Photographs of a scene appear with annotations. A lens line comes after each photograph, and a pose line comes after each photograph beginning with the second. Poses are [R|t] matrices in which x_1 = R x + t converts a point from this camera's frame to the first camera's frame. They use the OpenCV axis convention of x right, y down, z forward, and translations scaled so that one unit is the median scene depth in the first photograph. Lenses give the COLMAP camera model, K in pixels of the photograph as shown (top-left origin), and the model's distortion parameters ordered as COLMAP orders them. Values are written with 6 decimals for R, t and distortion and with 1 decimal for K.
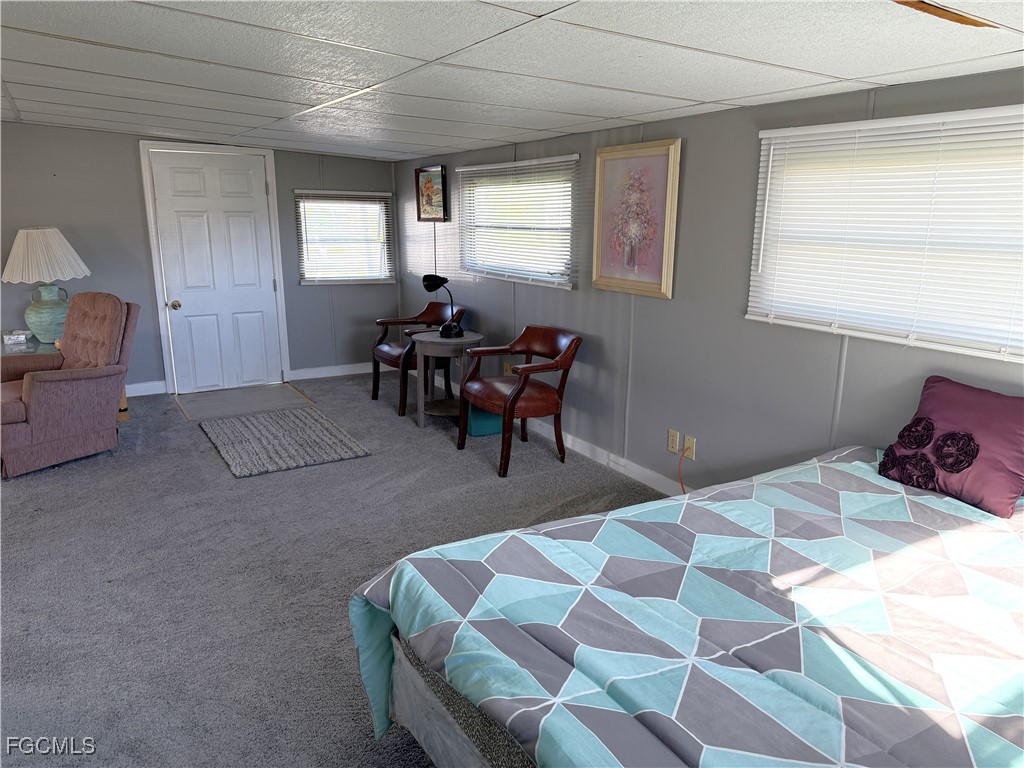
lens RADIAL K [[714.1, 0, 510.9], [0, 714.1, 382.4], [0, 0, 1]] dist [0.063978, -0.076581]
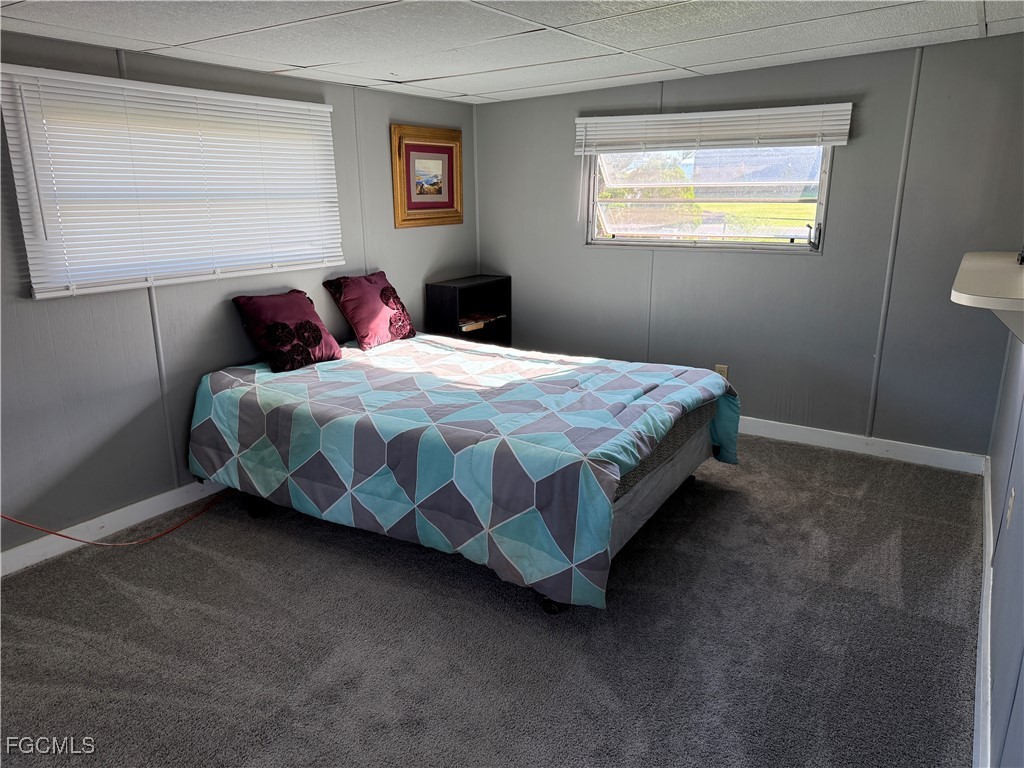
lens RADIAL K [[714.1, 0, 512.5], [0, 714.1, 384.4], [0, 0, 1]] dist [0.063978, -0.076581]
pose [[-0.444109, -0.245285, 0.861744, -0.472737], [0.199246, 0.910677, 0.361896, -0.140937], [-0.873538, 0.332420, -0.355568, 0.636941]]
